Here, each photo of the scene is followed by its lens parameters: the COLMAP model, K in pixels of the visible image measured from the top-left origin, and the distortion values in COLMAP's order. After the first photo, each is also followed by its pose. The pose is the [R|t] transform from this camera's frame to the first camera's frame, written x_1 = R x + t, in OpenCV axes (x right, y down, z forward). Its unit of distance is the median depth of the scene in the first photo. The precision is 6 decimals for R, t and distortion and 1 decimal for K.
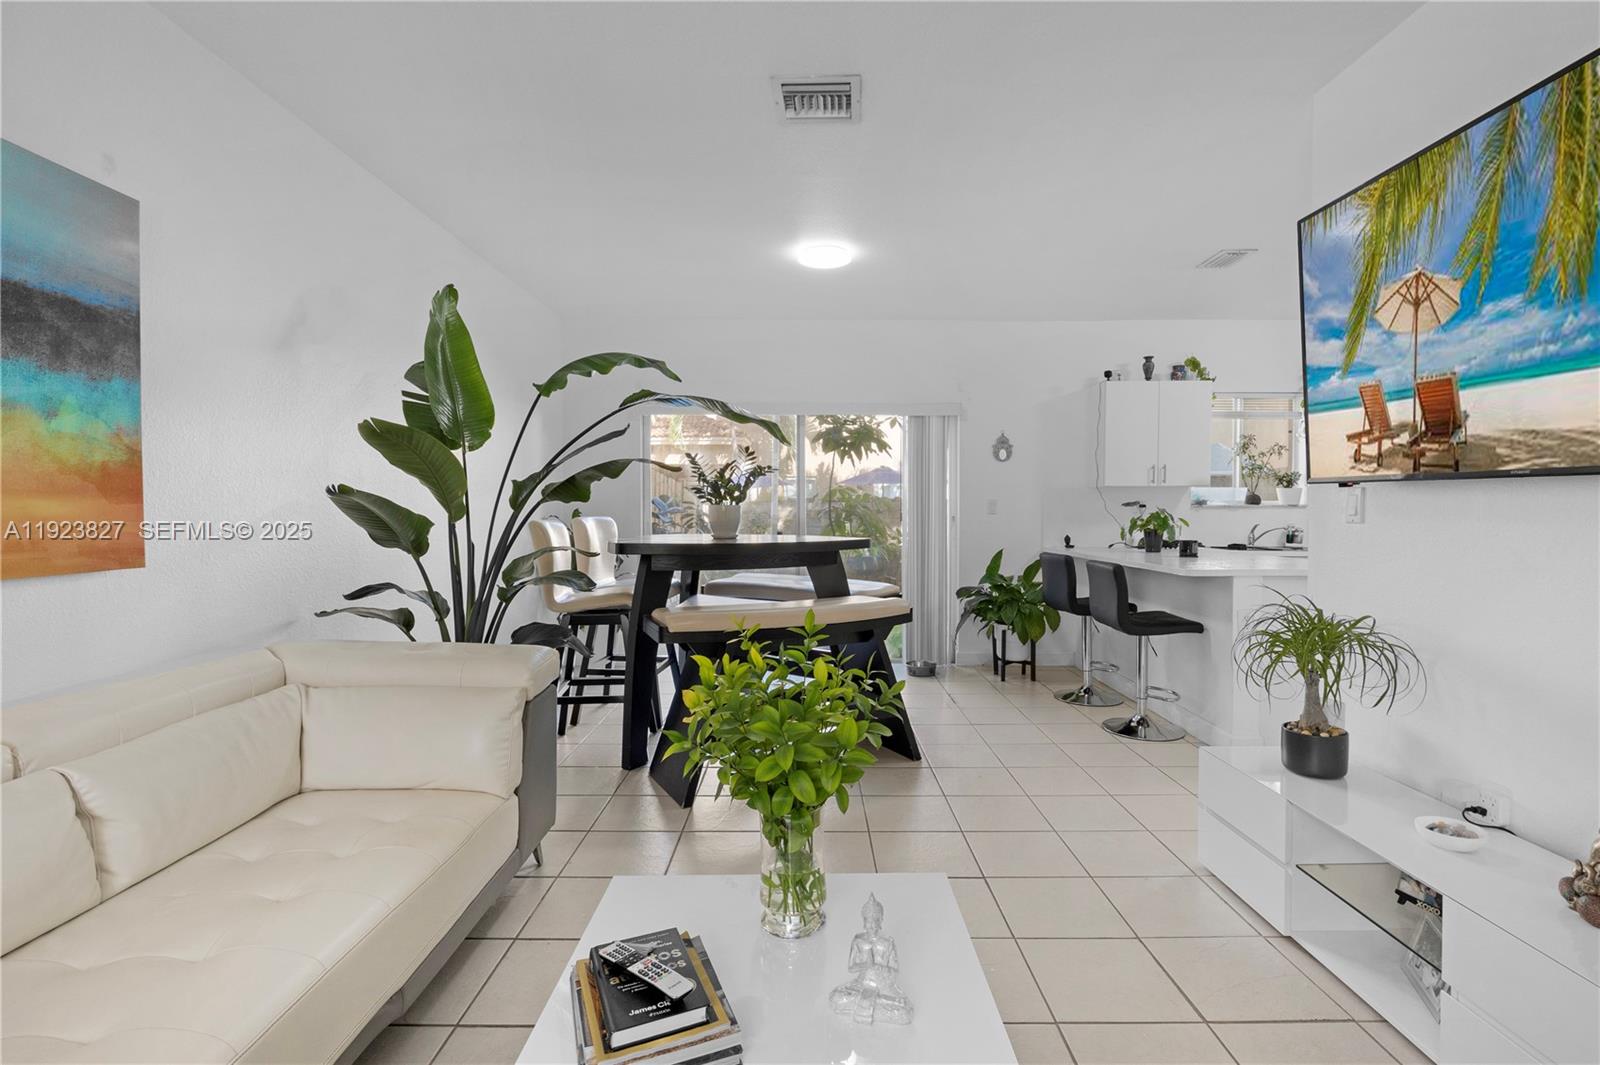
lens RADIAL K [[741.7, 0, 799.9], [0, 741.7, 529.5], [0, 0, 1]] dist [0.002628, -0.001857]
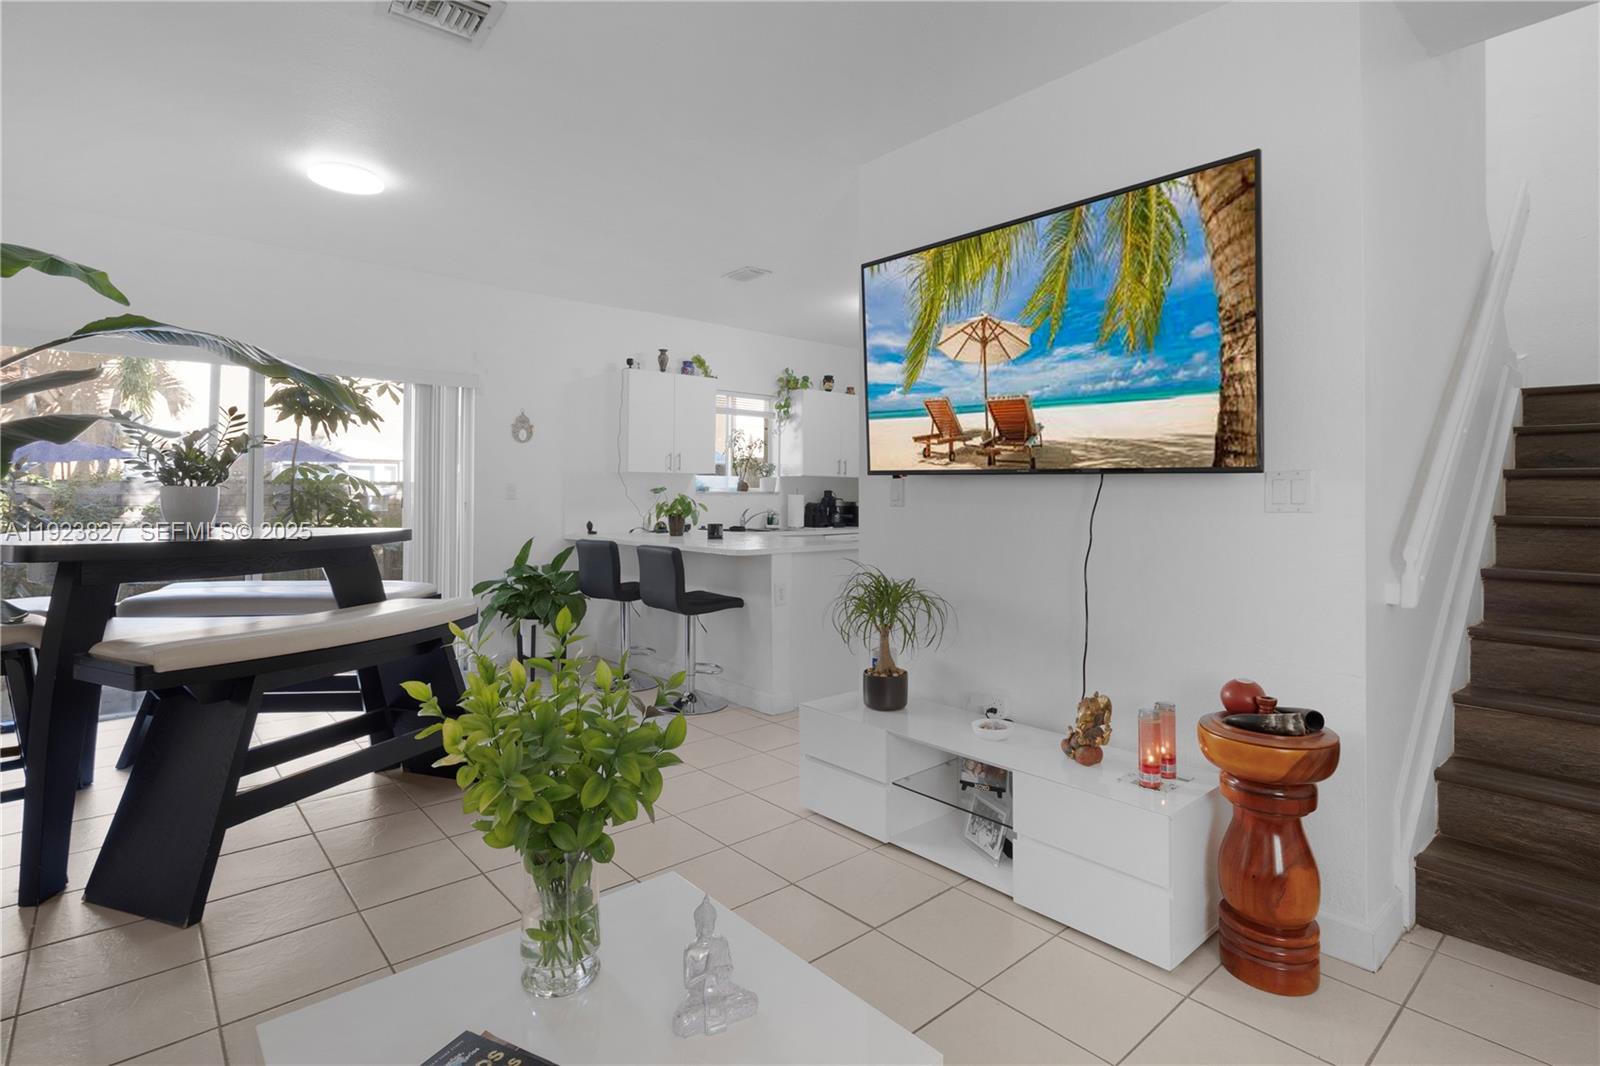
lens RADIAL K [[785.5, 0, 813.3], [0, 785.5, 498.6], [0, 0, 1]] dist [0.001702, -0.000720]
pose [[0.757868, 0.000099, 0.652408, -0.182538], [0.015782, 0.999705, -0.018485, 0.002229], [-0.652217, 0.024305, 0.757643, 0.056520]]
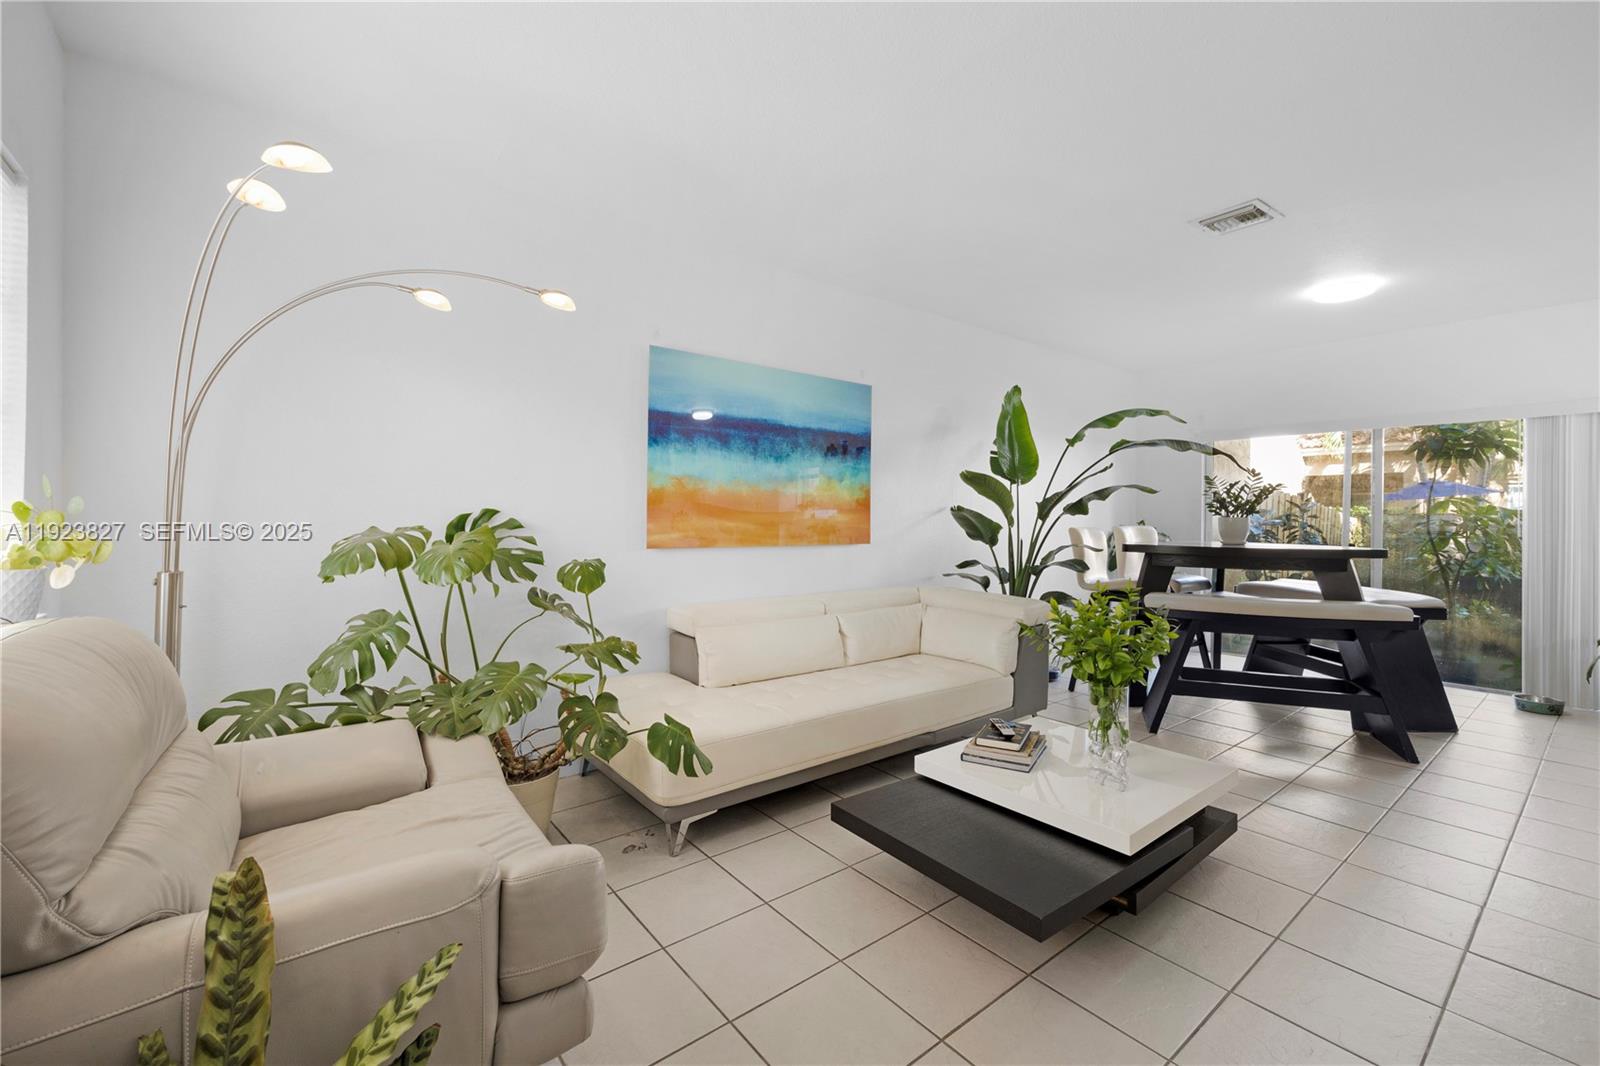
lens RADIAL K [[650.4, 0, 795.8], [0, 650.4, 527.7], [0, 0, 1]] dist [0.000905, 0.000035]
pose [[0.611814, 0.014408, -0.790871, 0.405948], [-0.028407, 0.999589, -0.003765, 0.011523], [0.790492, 0.024770, 0.611972, -0.296445]]
